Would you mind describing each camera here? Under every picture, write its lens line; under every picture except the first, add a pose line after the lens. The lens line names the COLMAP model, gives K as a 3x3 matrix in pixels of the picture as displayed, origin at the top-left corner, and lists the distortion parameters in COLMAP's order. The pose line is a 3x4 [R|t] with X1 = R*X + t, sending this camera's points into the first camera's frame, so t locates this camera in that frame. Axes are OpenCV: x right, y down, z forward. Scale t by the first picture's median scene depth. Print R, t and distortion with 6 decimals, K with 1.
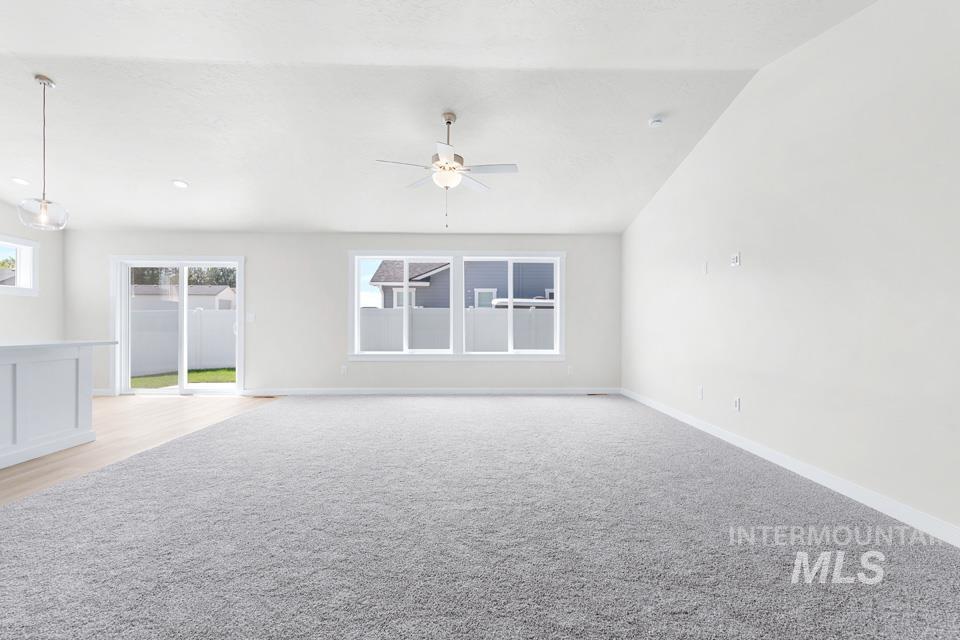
lens RADIAL K [[429.7, 0, 485.2], [0, 429.7, 323.0], [0, 0, 1]] dist [-0.001096, -0.000080]
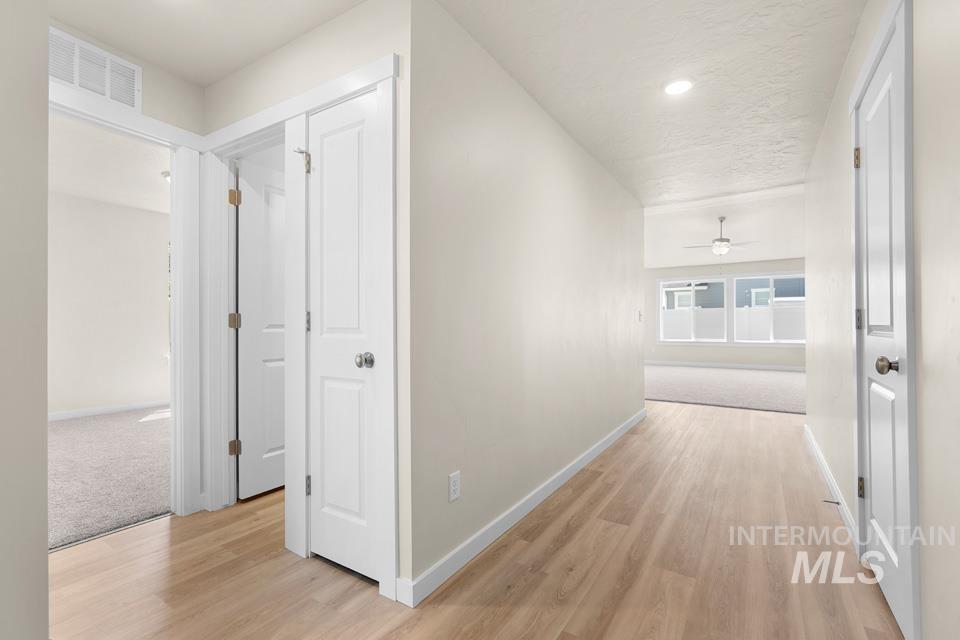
lens RADIAL K [[429.7, 0, 485.2], [0, 429.7, 323.0], [0, 0, 1]] dist [-0.001096, -0.000080]
pose [[0.825708, -0.004734, -0.564078, 0.078012], [0.010760, 0.999915, 0.007359, -0.015741], [0.563995, -0.012146, 0.825689, -0.750177]]
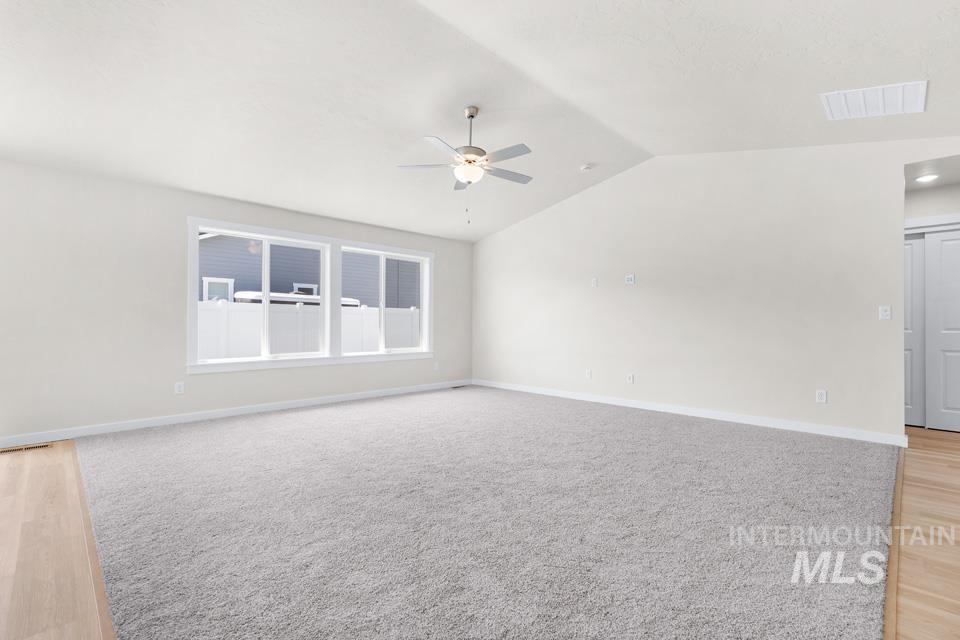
lens RADIAL K [[426.0, 0, 480.0], [0, 426.0, 320.0], [0, 0, 1]] dist [-0.000568, -0.000011]
pose [[0.730476, 0.006459, 0.682908, -0.425427], [-0.005080, 0.999979, -0.004025, 0.000131], [-0.682920, -0.000529, 0.730493, 0.162791]]
